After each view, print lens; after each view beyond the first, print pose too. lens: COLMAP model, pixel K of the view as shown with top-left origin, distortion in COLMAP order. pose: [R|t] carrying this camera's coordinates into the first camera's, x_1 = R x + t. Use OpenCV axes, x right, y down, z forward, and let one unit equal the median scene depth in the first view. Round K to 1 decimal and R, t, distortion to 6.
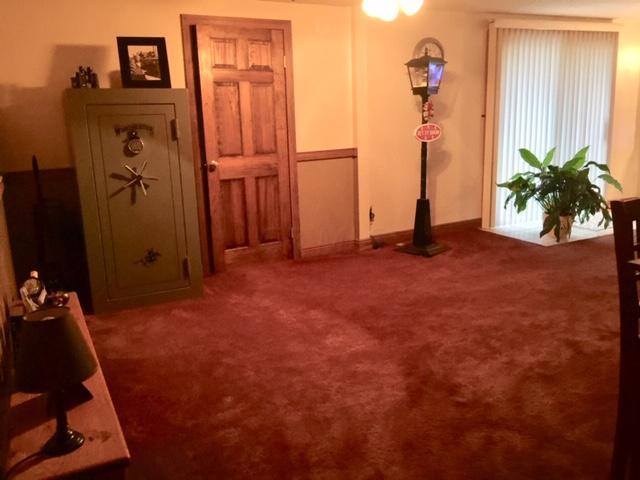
lens RADIAL K [[544.9, 0, 304.6], [0, 544.9, 241.6], [0, 0, 1]] dist [0.058275, -0.076936]
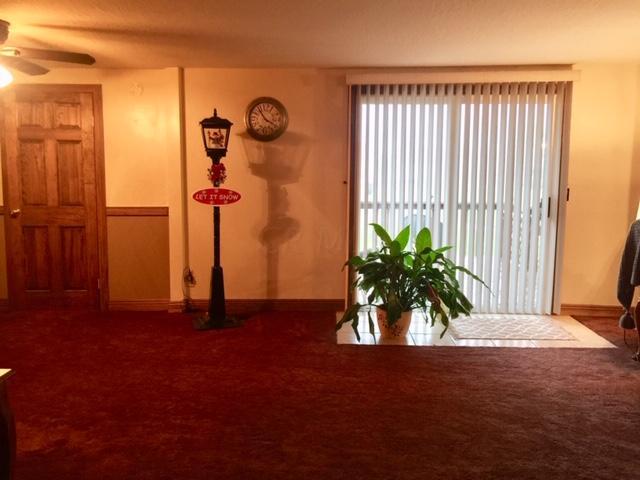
lens RADIAL K [[544.9, 0, 319.9], [0, 544.9, 239.9], [0, 0, 1]] dist [0.058275, -0.076936]
pose [[0.881724, 0.100761, -0.460880, 0.843578], [-0.142793, 0.988101, -0.057156, -0.101940], [0.449637, 0.116206, 0.885620, 0.275264]]
